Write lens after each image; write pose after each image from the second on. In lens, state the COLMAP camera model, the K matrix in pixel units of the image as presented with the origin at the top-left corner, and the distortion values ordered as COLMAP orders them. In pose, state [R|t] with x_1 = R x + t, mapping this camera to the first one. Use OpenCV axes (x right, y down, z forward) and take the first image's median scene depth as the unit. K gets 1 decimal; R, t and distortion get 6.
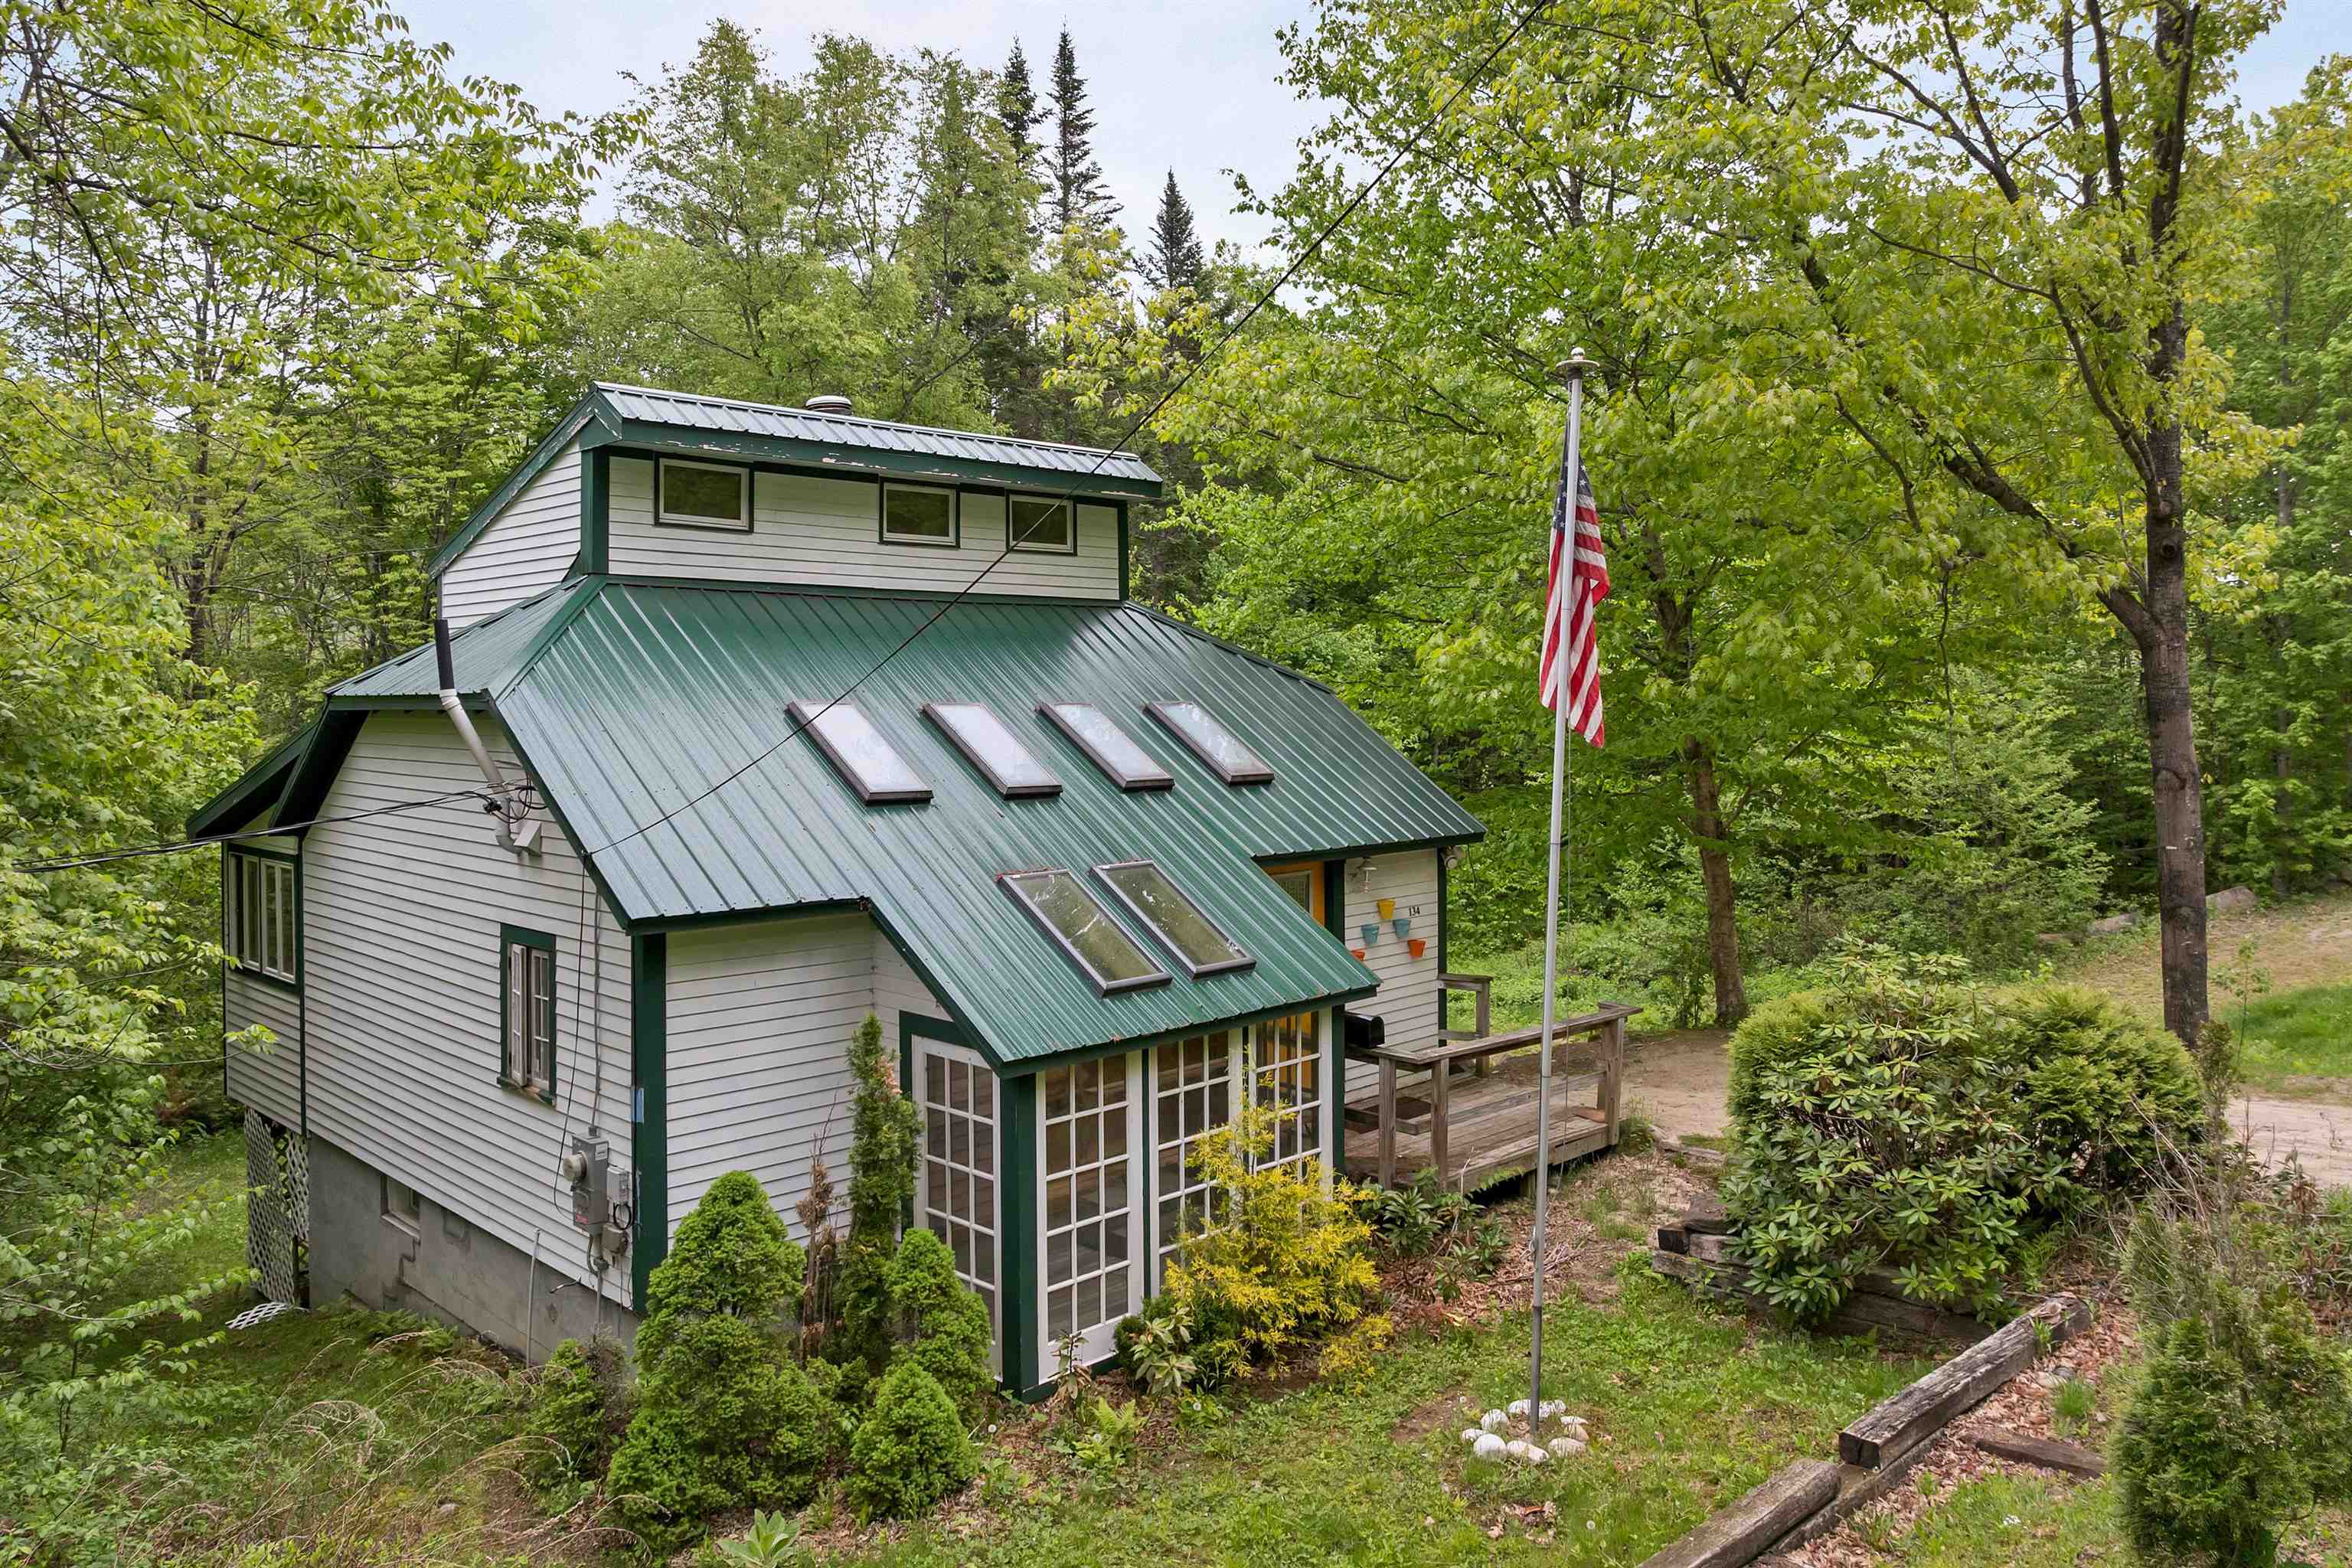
lens RADIAL K [[1704.3, 0, 1170.2], [0, 1704.3, 716.3], [0, 0, 1]] dist [-0.044925, -0.001261]
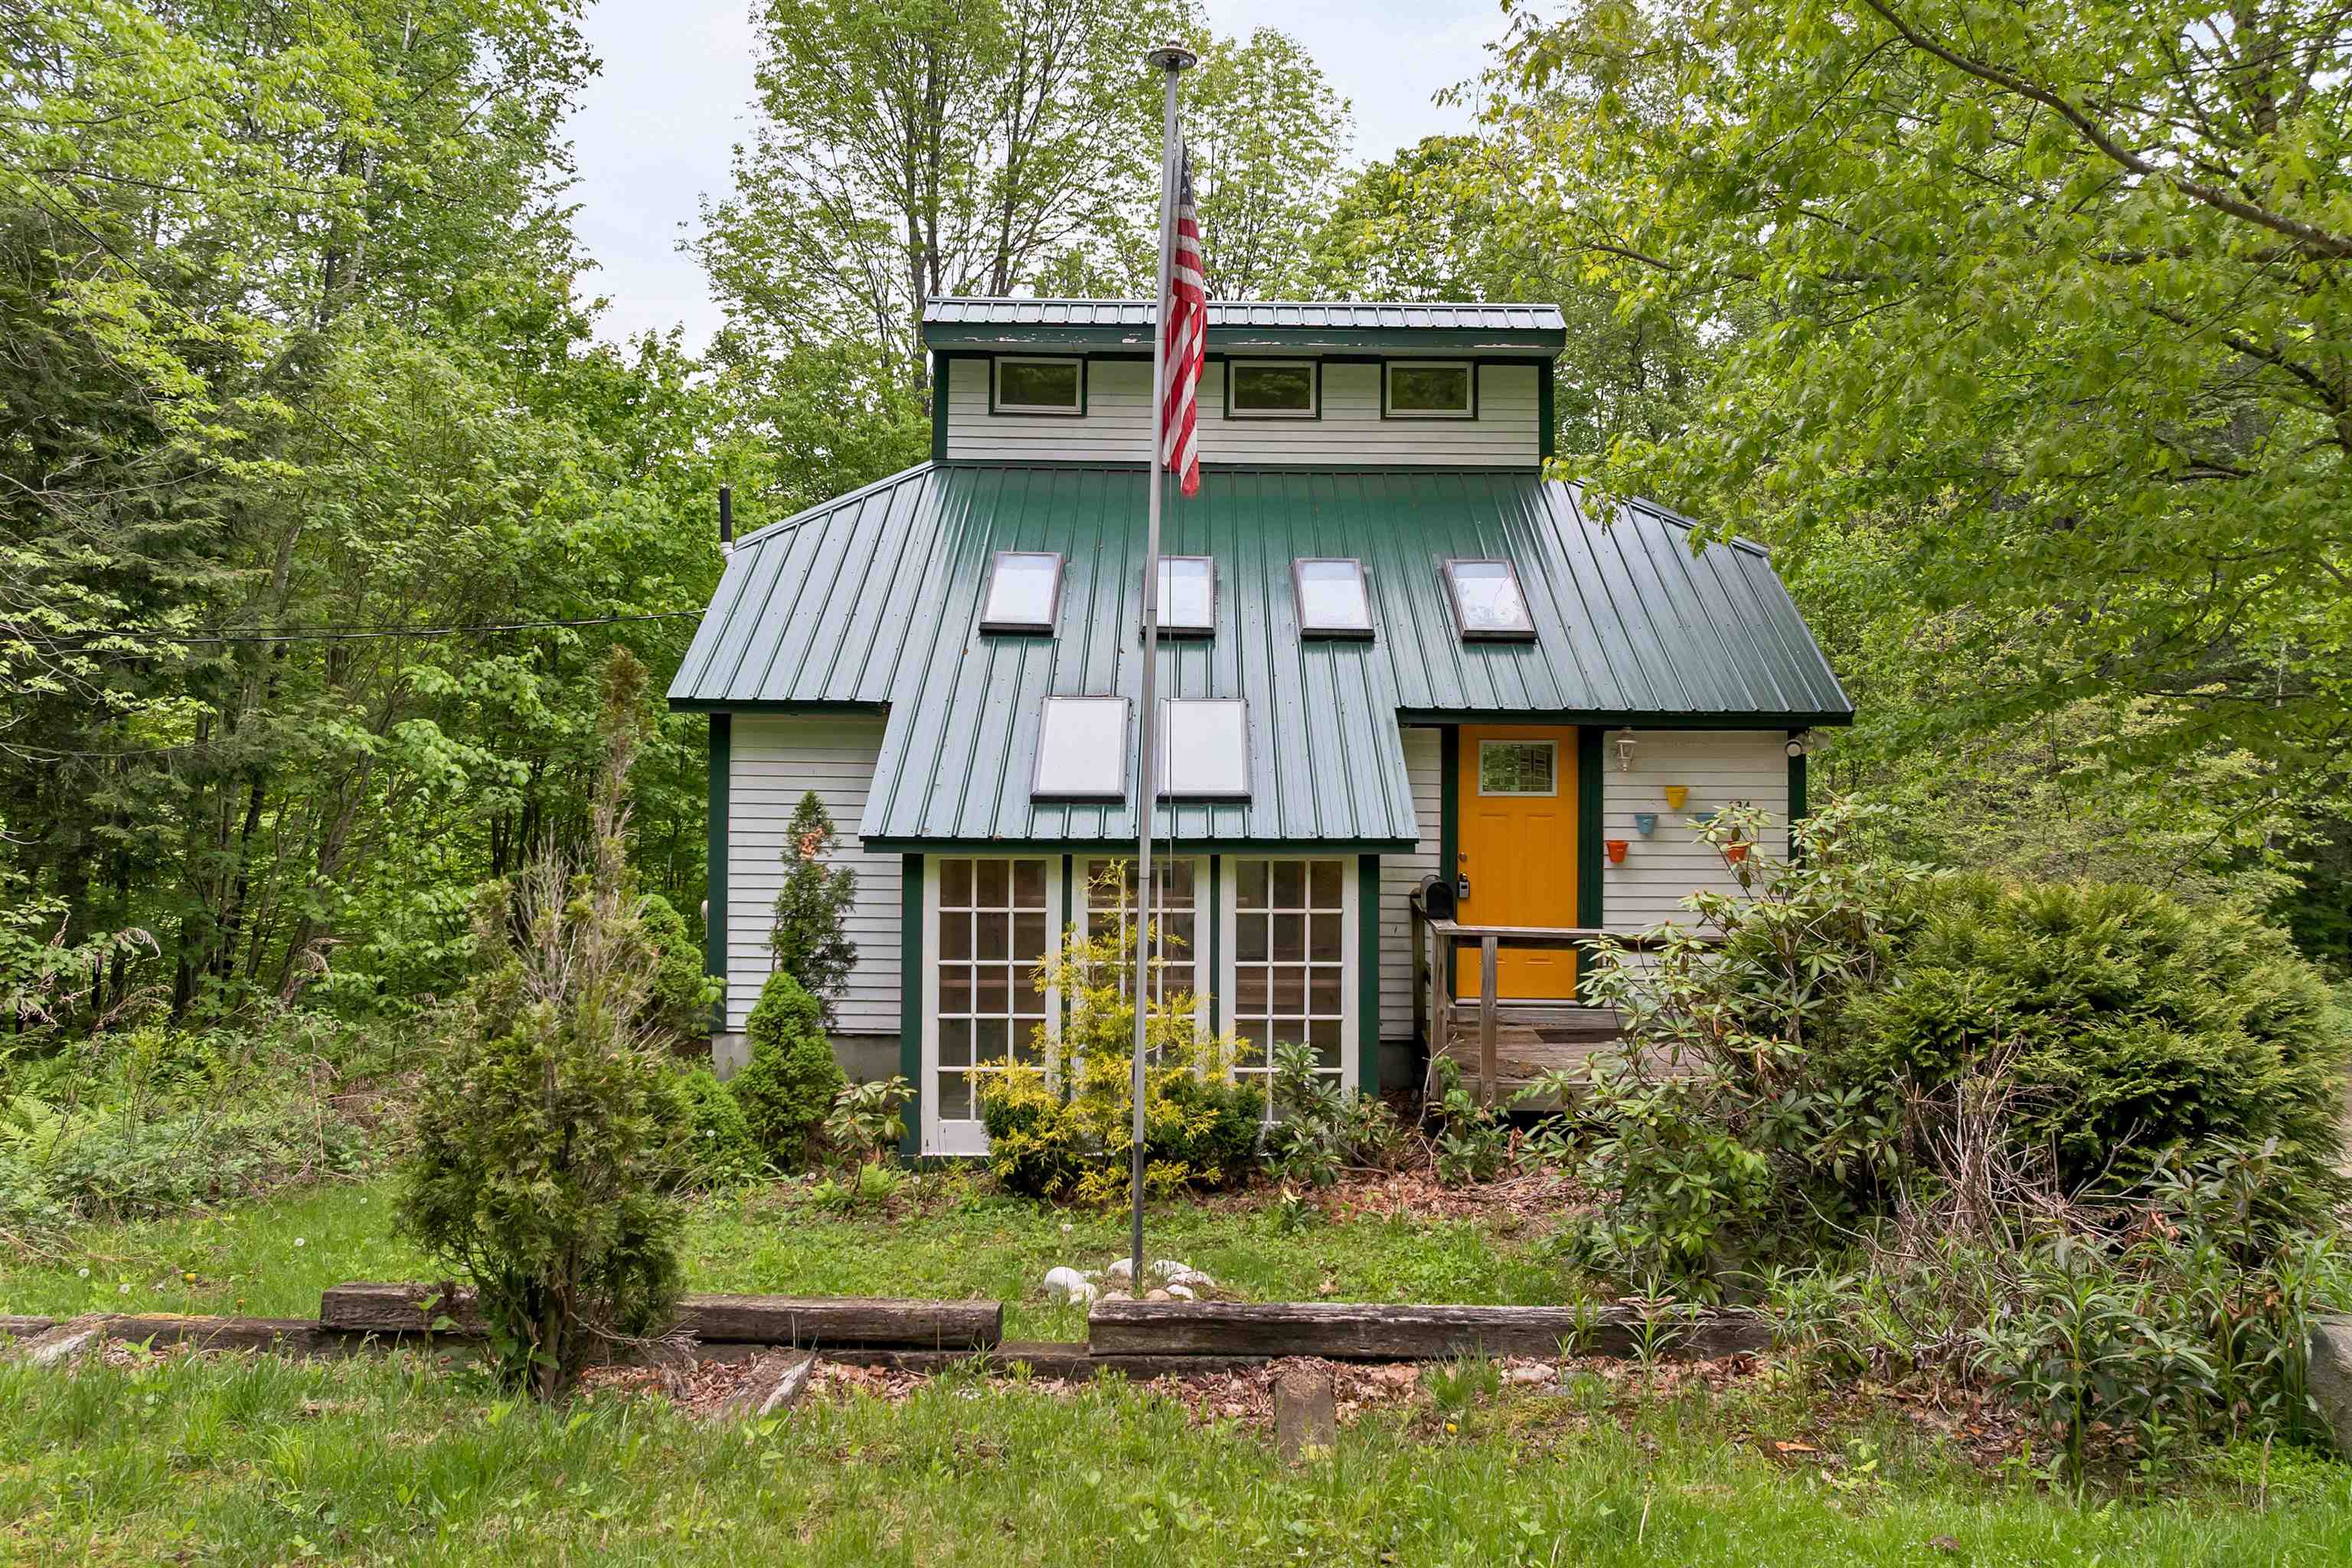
lens RADIAL K [[1704.3, 0, 1170.2], [0, 1704.3, 716.3], [0, 0, 1]] dist [-0.044925, -0.001261]
pose [[0.701261, 0.012834, -0.712789, 0.618645], [-0.023679, 0.999706, -0.005296, 0.096633], [0.712511, 0.020592, 0.701358, 0.286157]]
